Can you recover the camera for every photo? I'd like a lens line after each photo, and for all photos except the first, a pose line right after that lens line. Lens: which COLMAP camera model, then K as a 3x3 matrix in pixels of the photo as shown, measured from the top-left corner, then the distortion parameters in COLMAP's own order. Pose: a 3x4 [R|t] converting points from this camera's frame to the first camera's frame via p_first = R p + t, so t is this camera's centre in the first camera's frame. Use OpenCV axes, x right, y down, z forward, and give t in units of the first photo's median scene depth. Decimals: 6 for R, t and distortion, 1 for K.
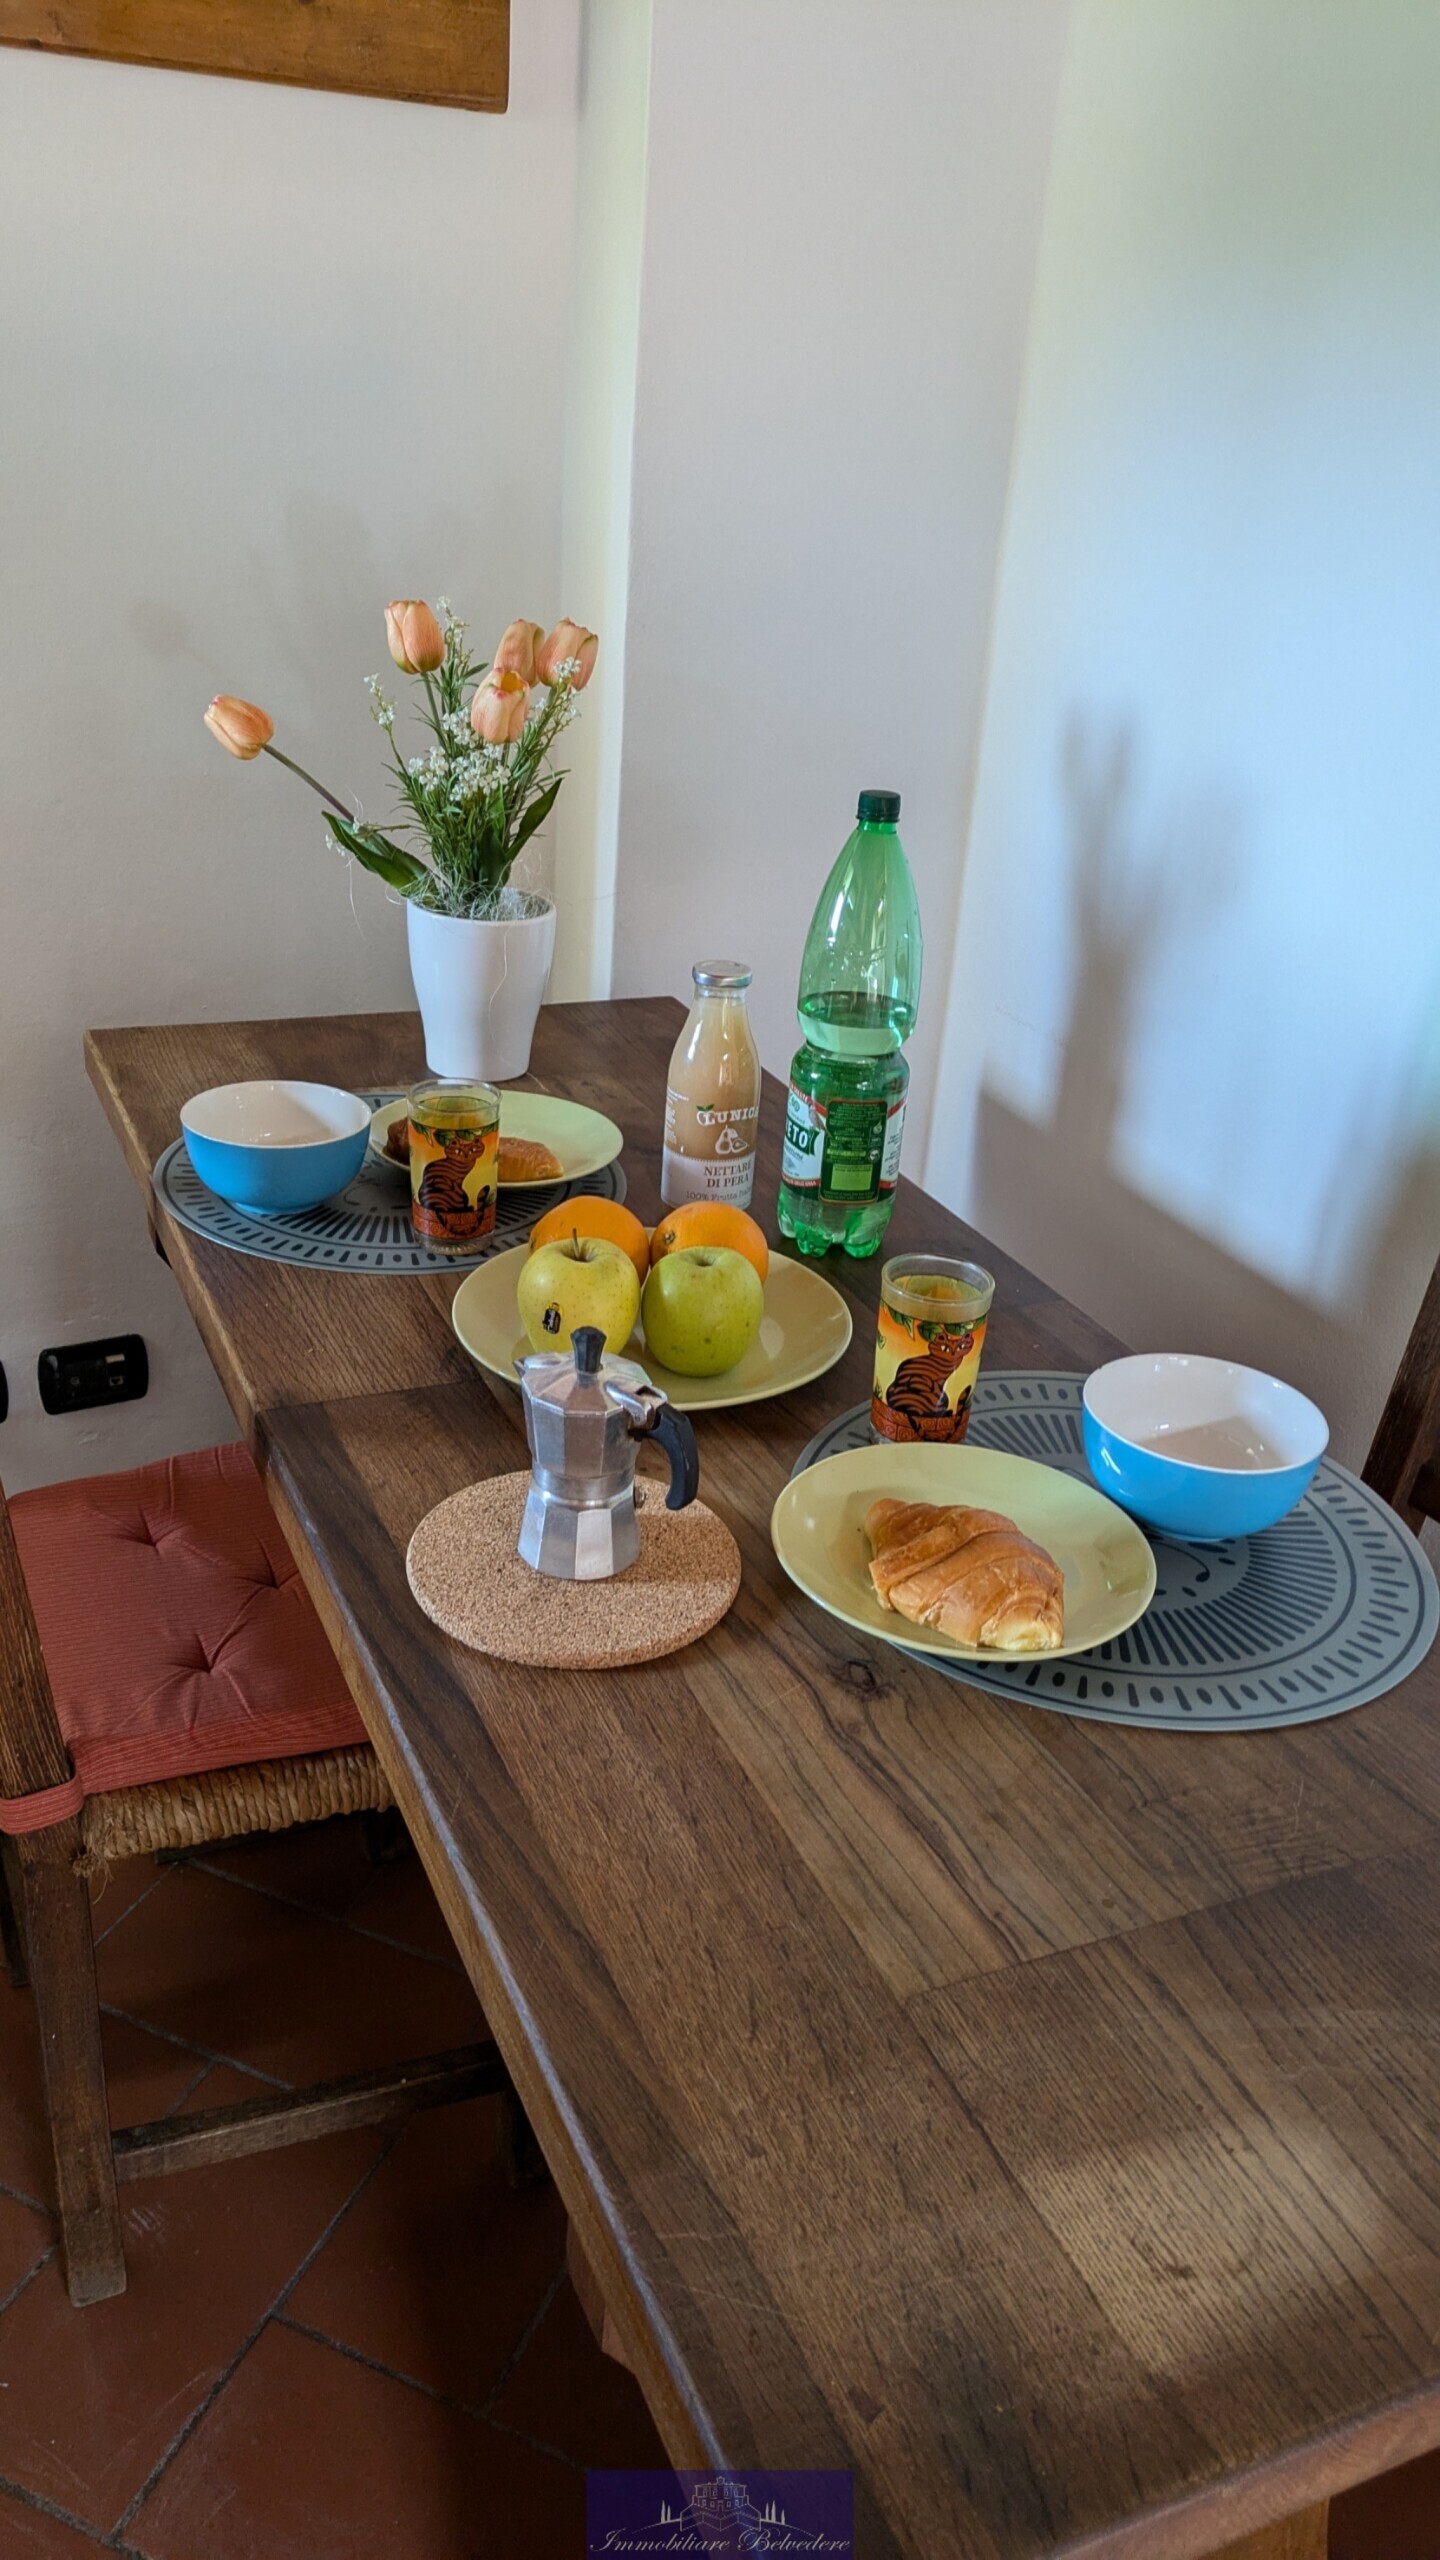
lens RADIAL K [[1890.7, 0, 699.8], [0, 1890.7, 1292.8], [0, 0, 1]] dist [0.054533, -0.050268]
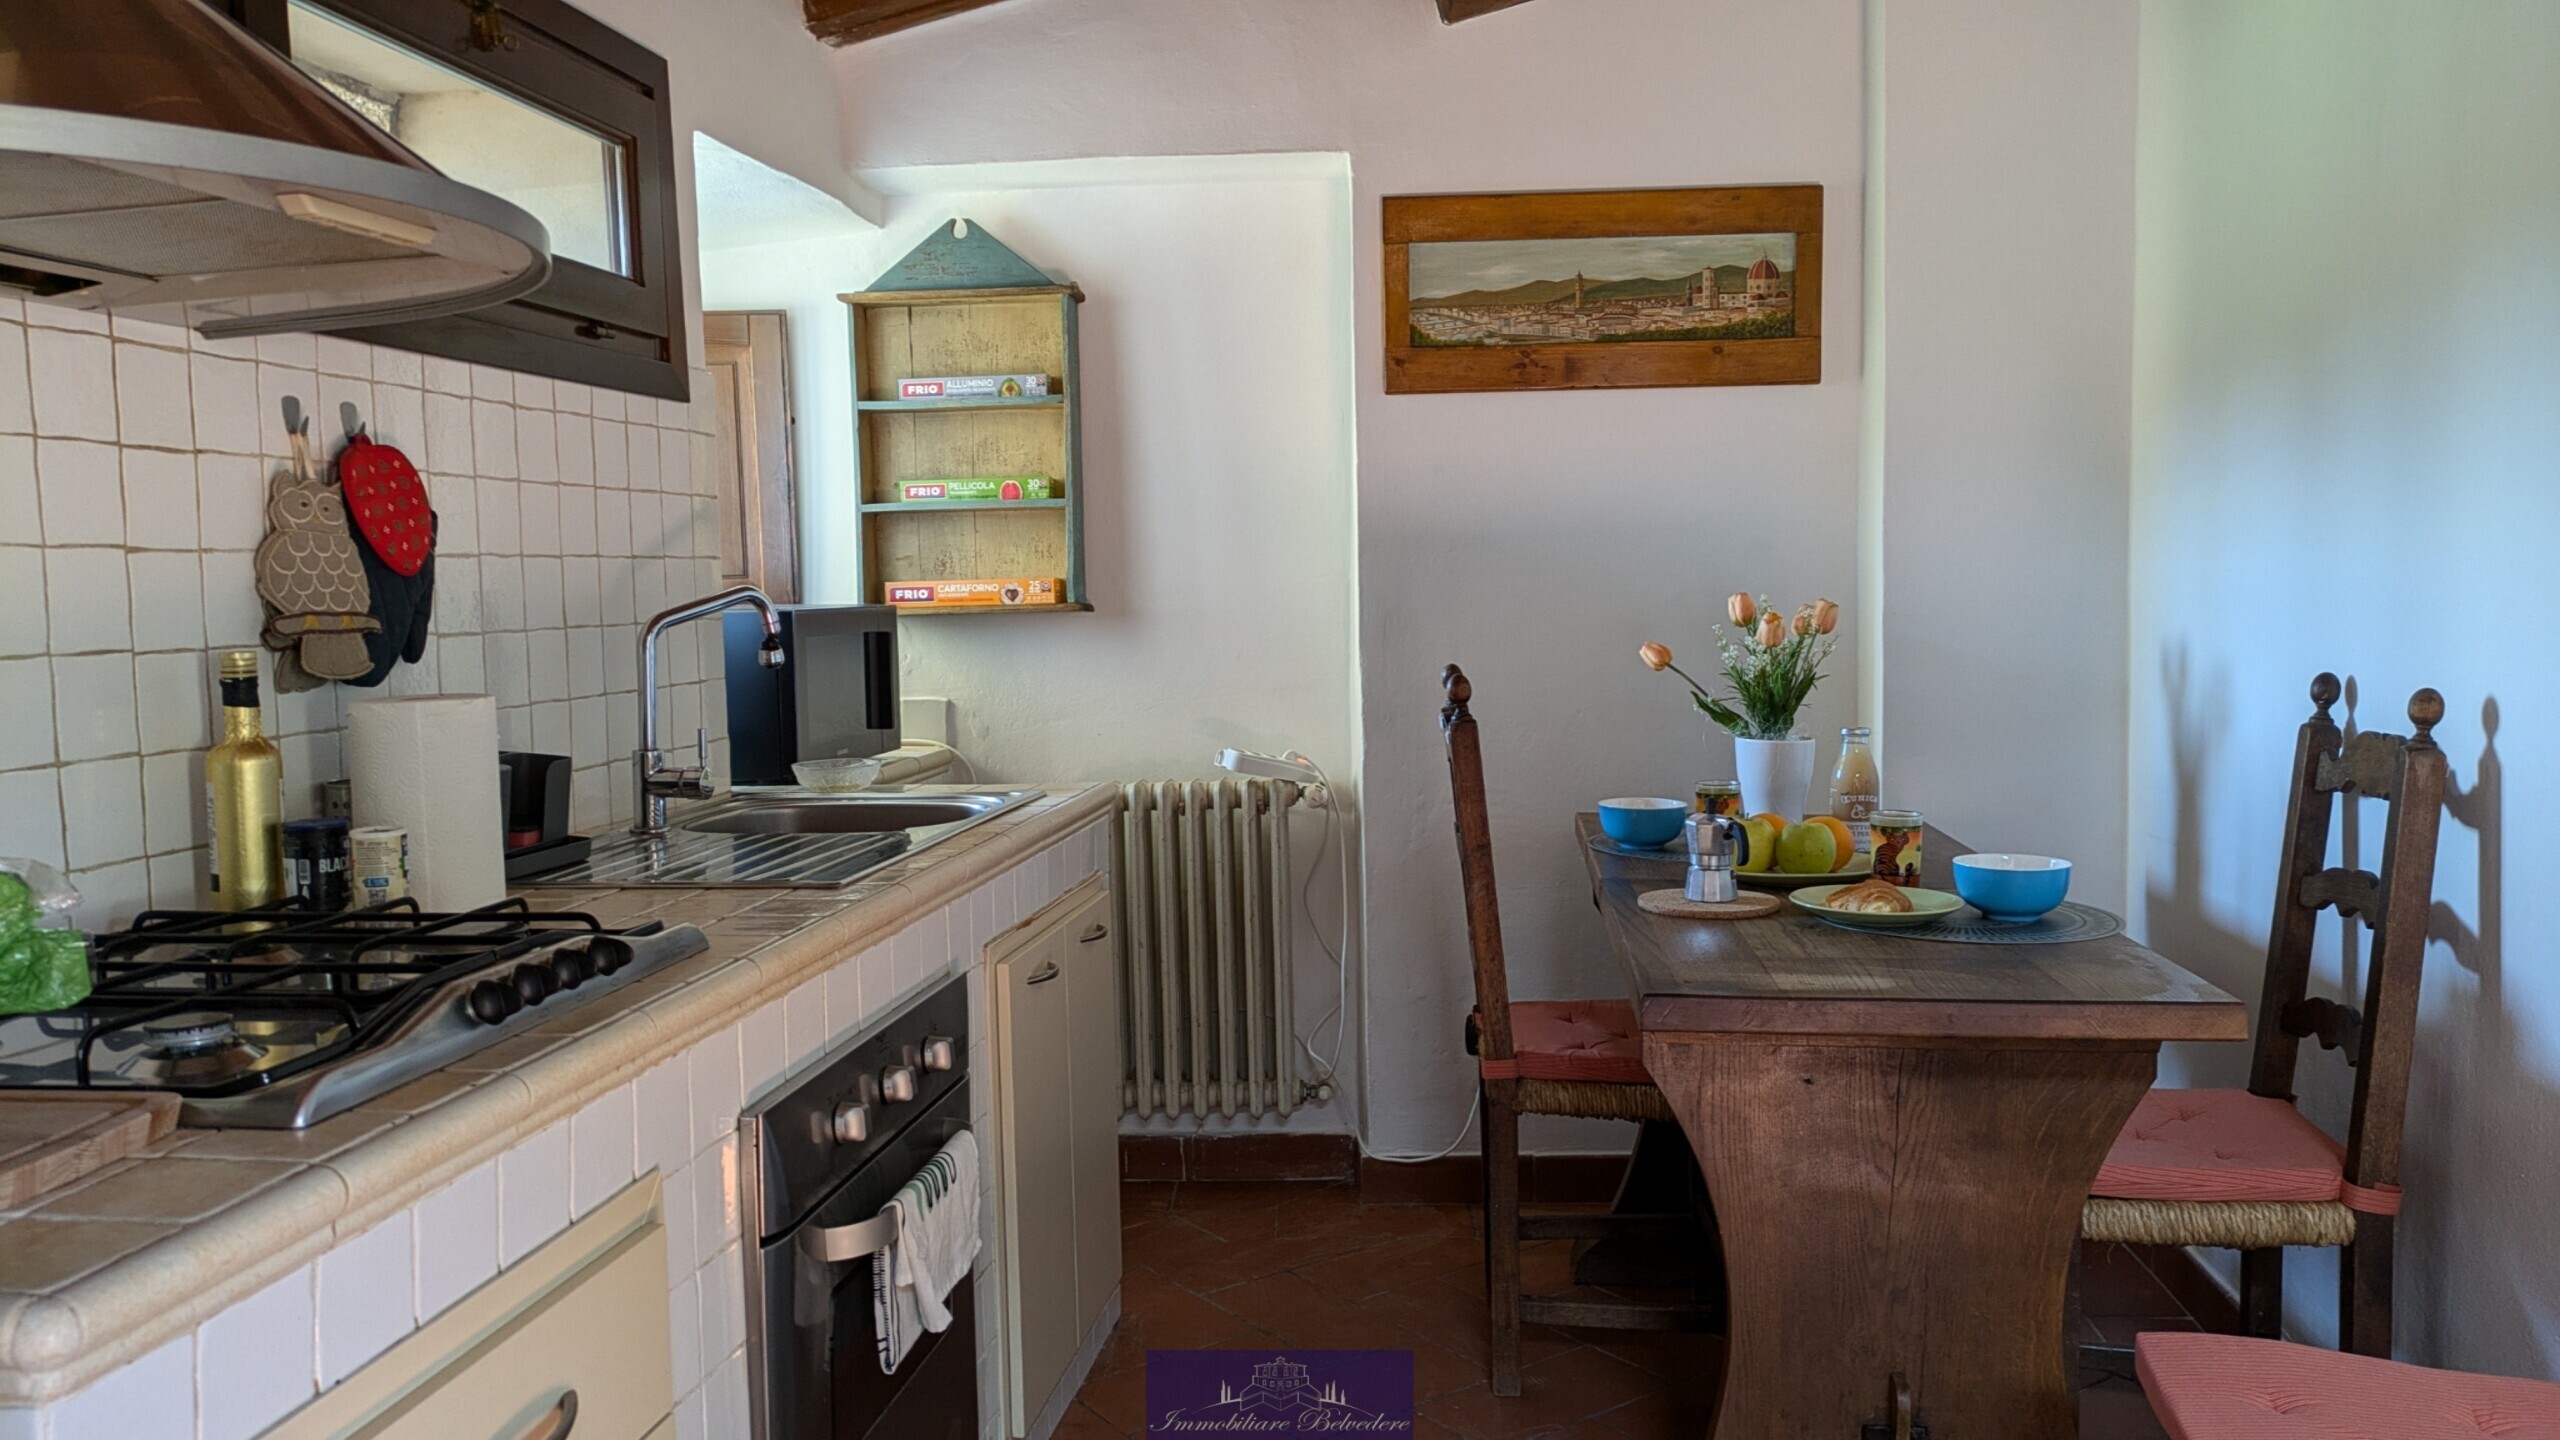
lens RADIAL K [[1890.7, 0, 1287.4], [0, 1890.7, 716.9], [0, 0, 1]] dist [0.054533, -0.050268]
pose [[0.864884, -0.039891, -0.500384, 0.521034], [-0.154744, 0.927102, -0.341374, 0.628620], [0.477525, 0.372681, 0.795663, -0.957498]]
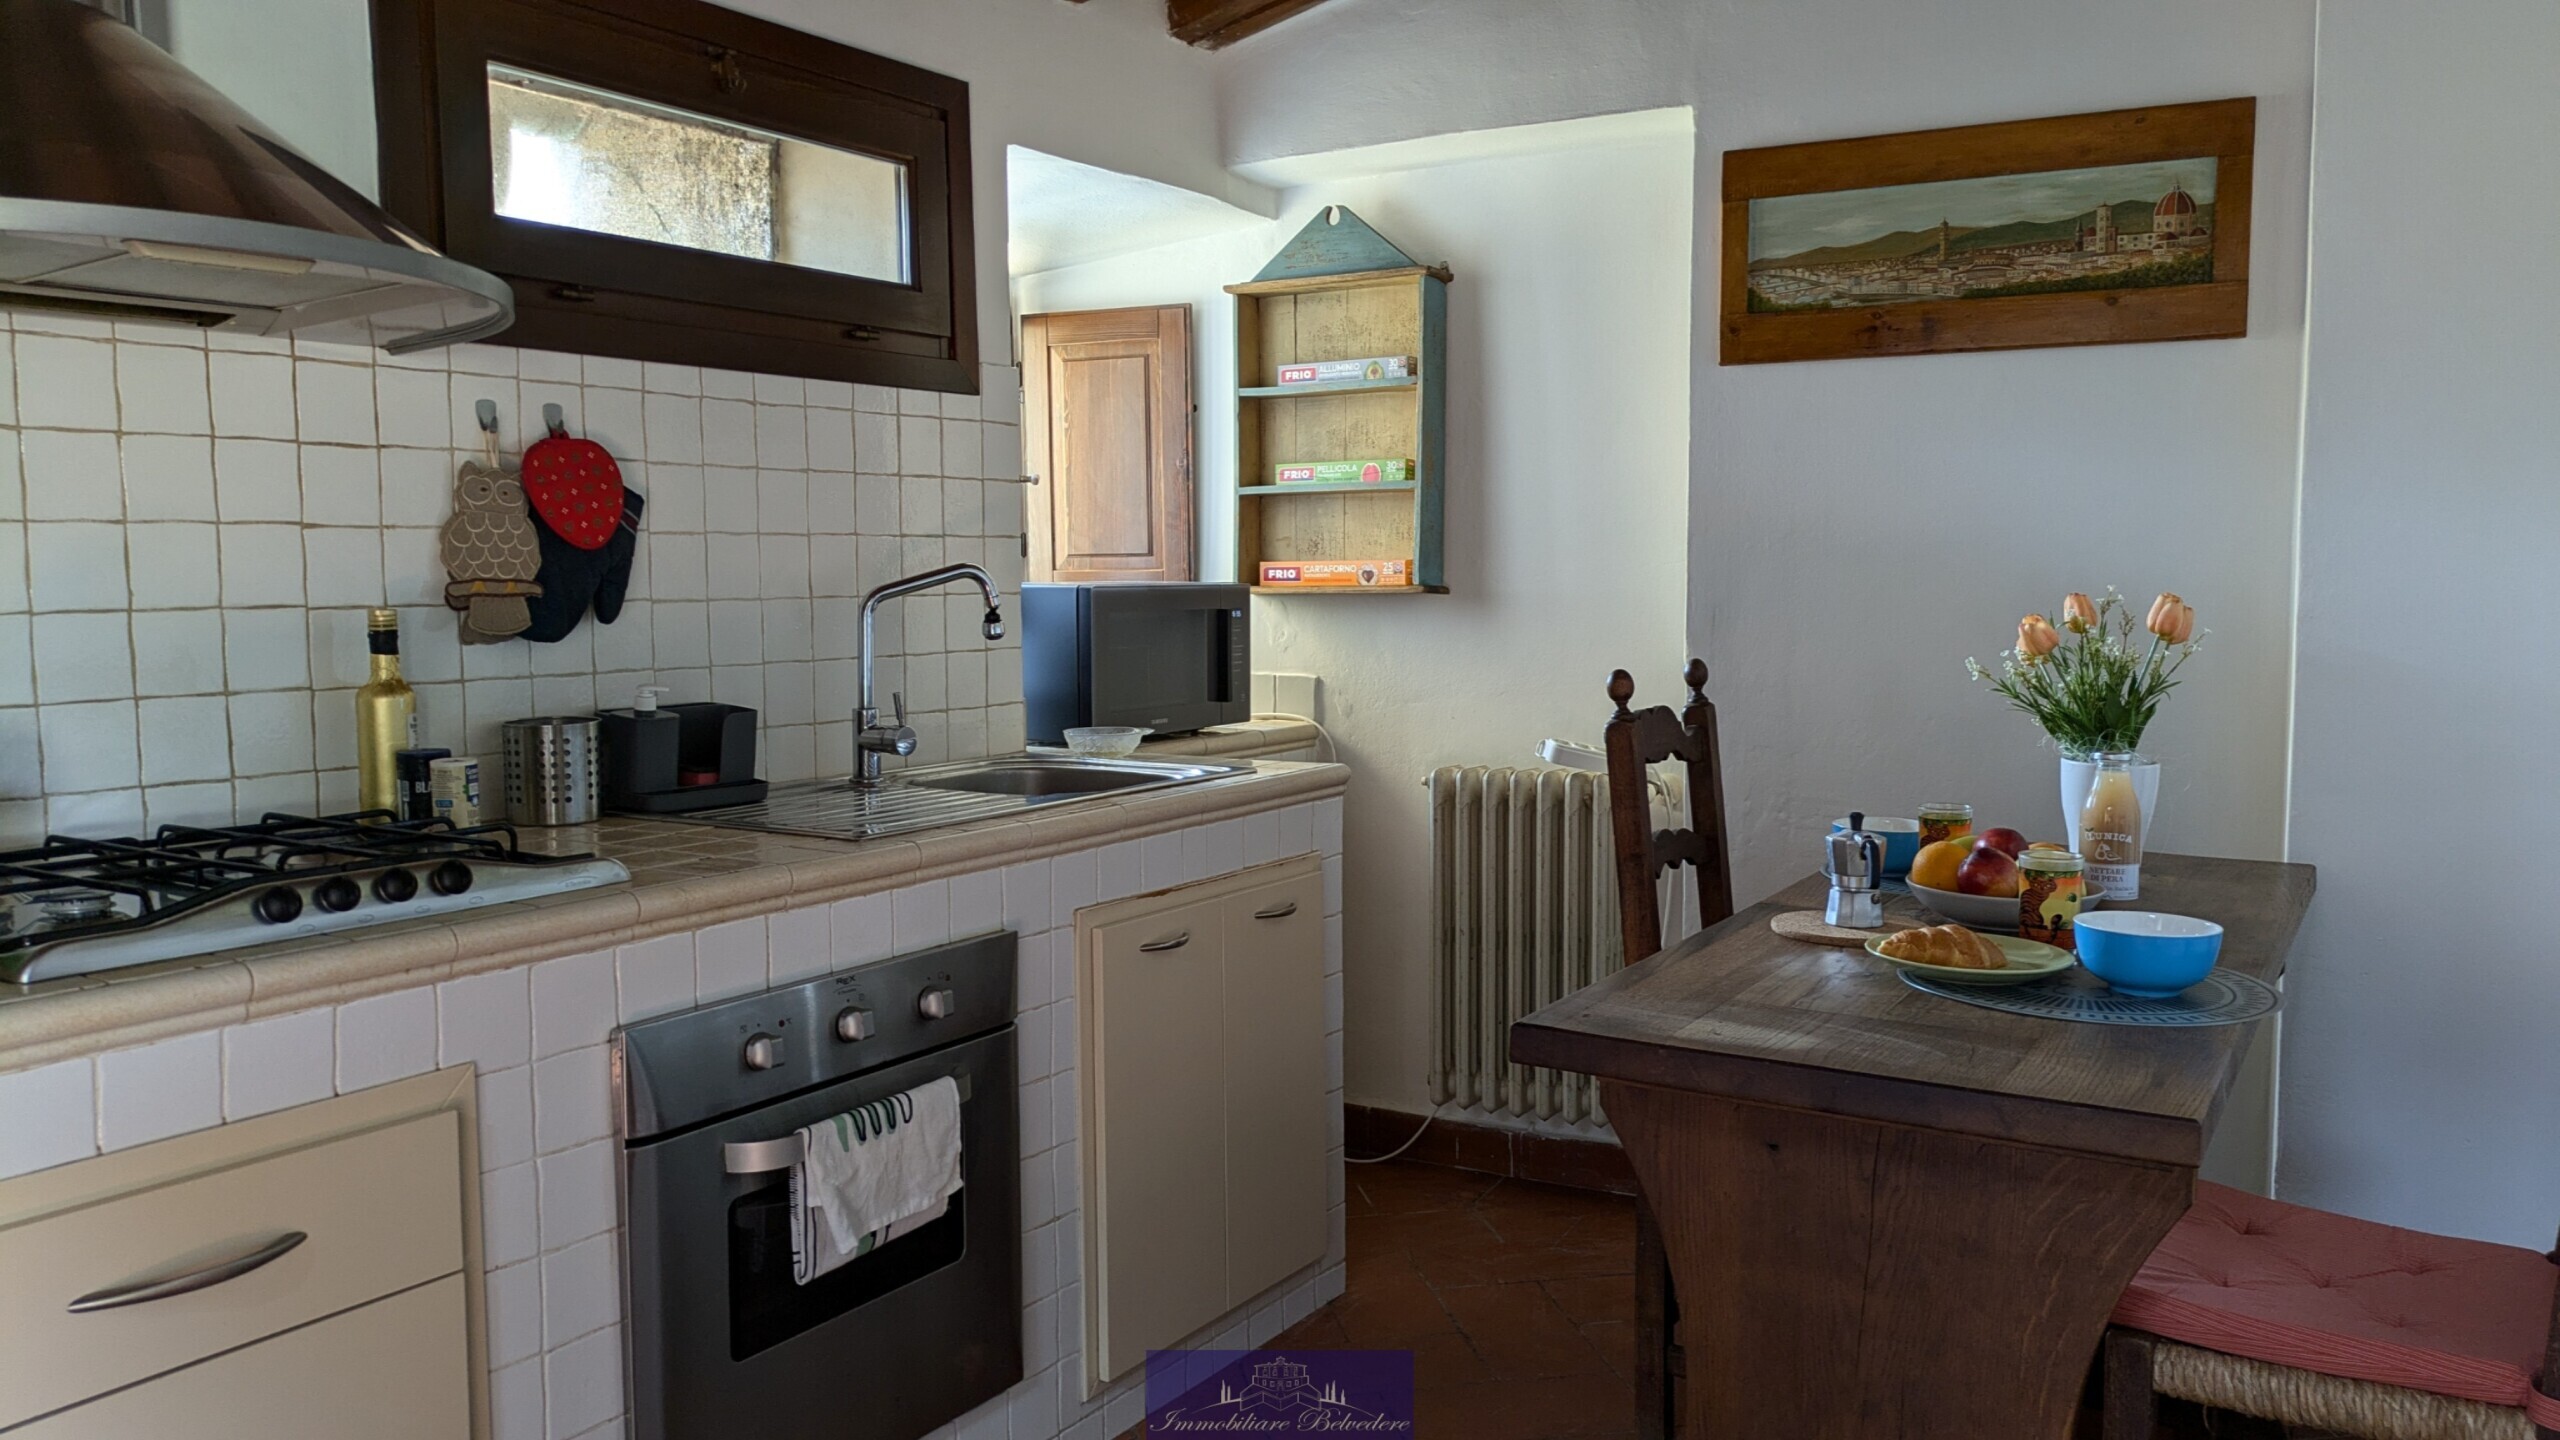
lens RADIAL K [[1890.7, 0, 1289.8], [0, 1890.7, 720.5], [0, 0, 1]] dist [0.054533, -0.050268]
pose [[0.573375, 0.004486, -0.819280, 1.021856], [-0.325870, 0.918731, -0.223030, 0.440901], [0.751698, 0.394859, 0.528240, -0.498008]]
